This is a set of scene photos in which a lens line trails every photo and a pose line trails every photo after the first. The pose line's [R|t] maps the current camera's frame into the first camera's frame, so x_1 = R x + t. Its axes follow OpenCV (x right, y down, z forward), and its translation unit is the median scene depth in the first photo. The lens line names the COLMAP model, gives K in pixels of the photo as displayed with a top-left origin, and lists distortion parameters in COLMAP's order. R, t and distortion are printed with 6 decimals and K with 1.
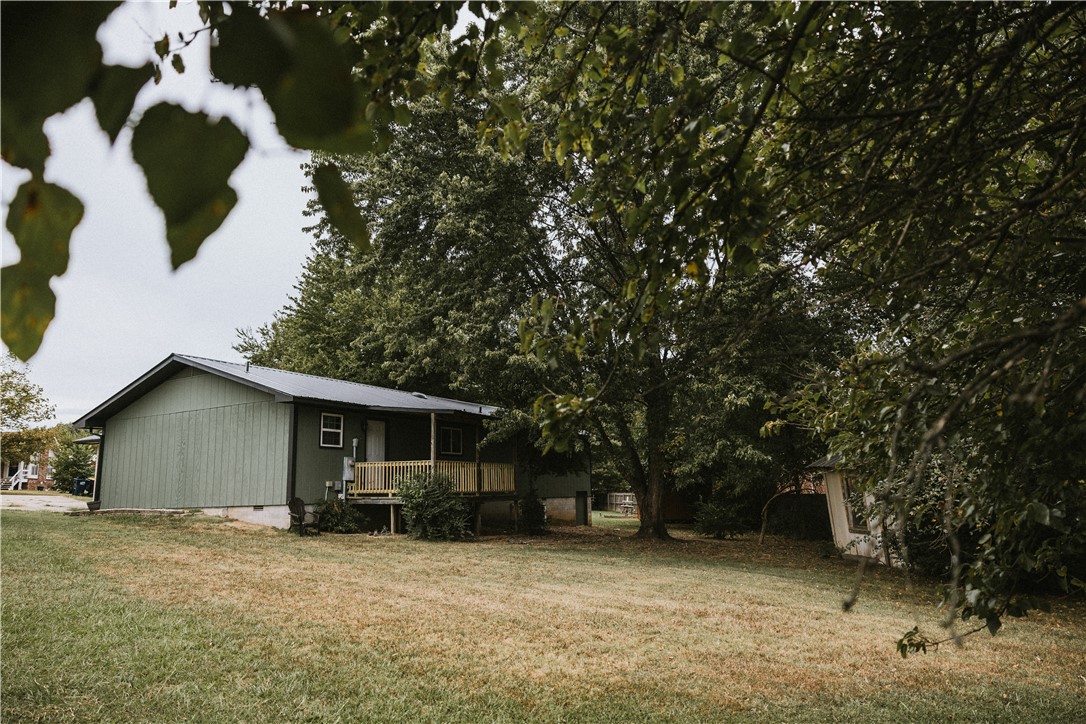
lens RADIAL K [[759.3, 0, 543.0], [0, 759.3, 362.0], [0, 0, 1]] dist [-0.002692, -0.000555]
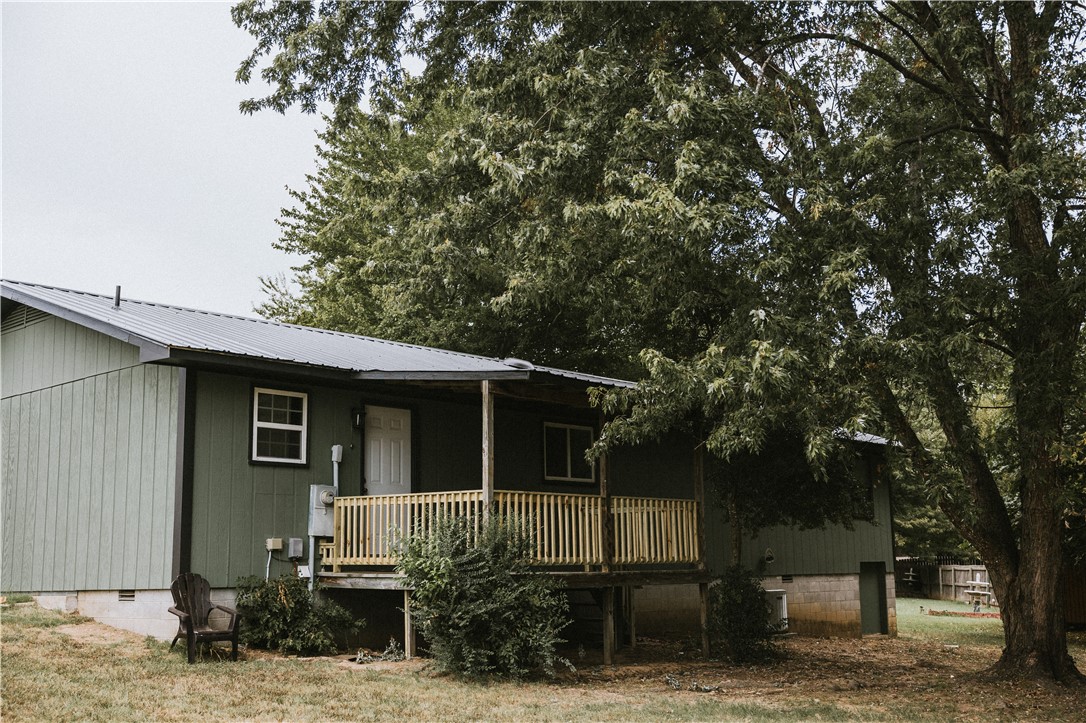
lens RADIAL K [[1231.5, 0, 543.0], [0, 1231.5, 361.5], [0, 0, 1]] dist [0.004696, -0.007679]
pose [[0.973544, -0.029983, -0.226523, 0.043443], [0.032229, 0.999461, 0.006220, 0.051207], [0.226215, -0.013356, 0.973986, 0.313518]]
